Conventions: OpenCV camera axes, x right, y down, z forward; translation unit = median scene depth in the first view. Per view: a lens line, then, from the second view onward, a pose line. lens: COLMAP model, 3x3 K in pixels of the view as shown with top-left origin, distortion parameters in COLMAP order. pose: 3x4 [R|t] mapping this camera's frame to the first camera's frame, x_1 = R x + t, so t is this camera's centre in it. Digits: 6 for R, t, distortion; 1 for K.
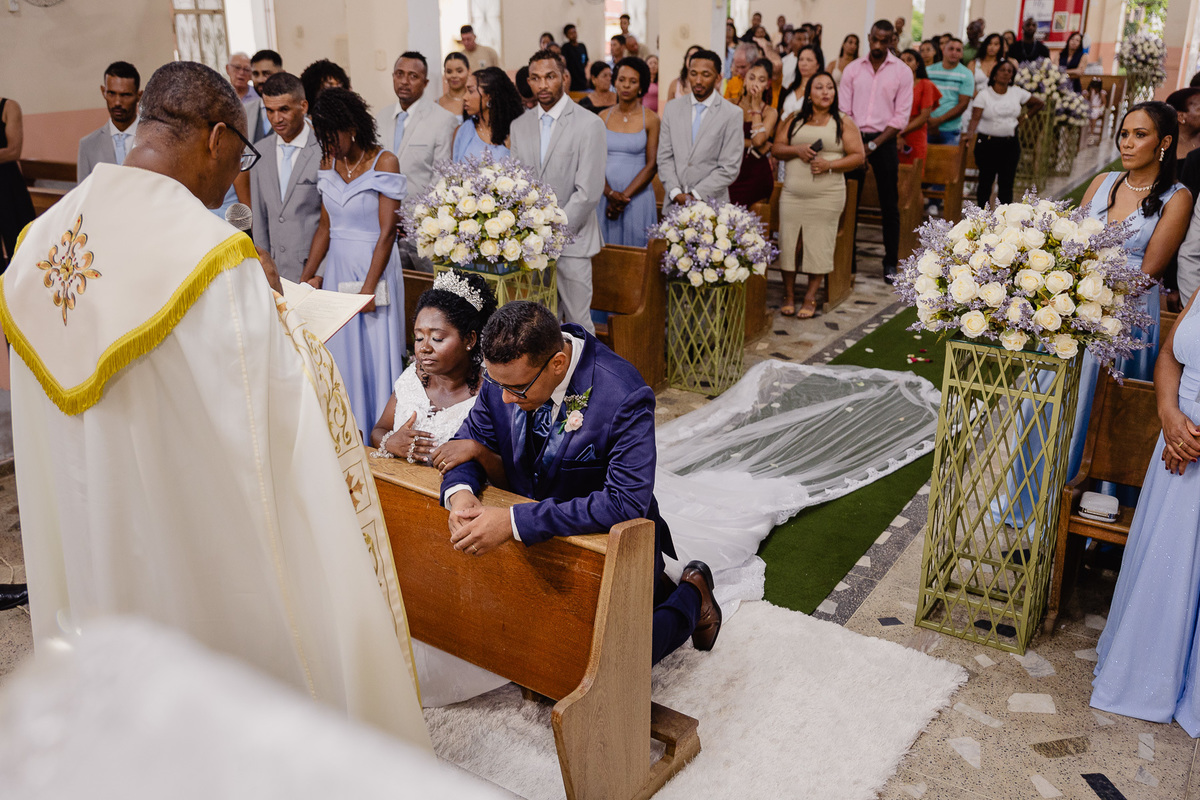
lens RADIAL K [[1156.9, 0, 600.0], [0, 1156.9, 400.0], [0, 0, 1]] dist [-0.002942, 0.014801]
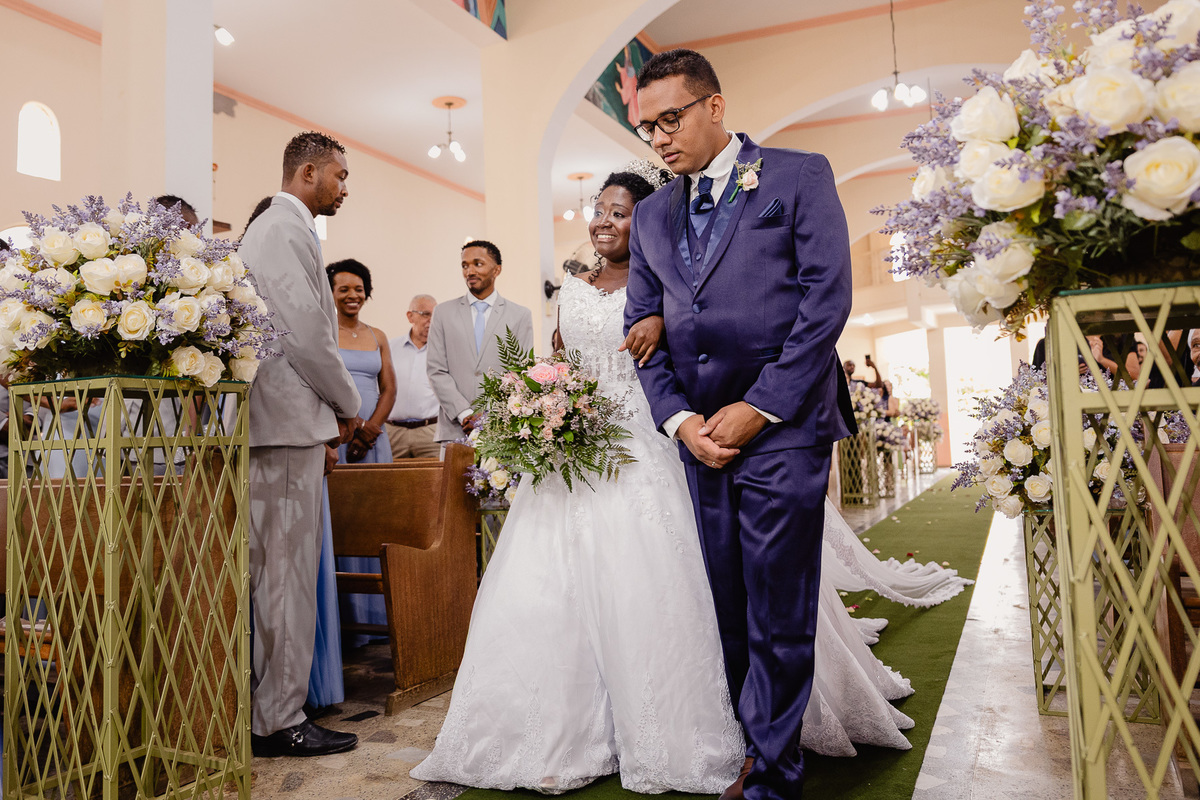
lens RADIAL K [[951.0, 0, 576.9], [0, 951.0, 359.8], [0, 0, 1]] dist [-0.054814, 0.001091]
pose [[0.993551, -0.021422, 0.111344, 0.028525], [0.065524, 0.909899, -0.409623, 0.028463], [-0.092536, 0.414277, 0.905434, 0.221222]]
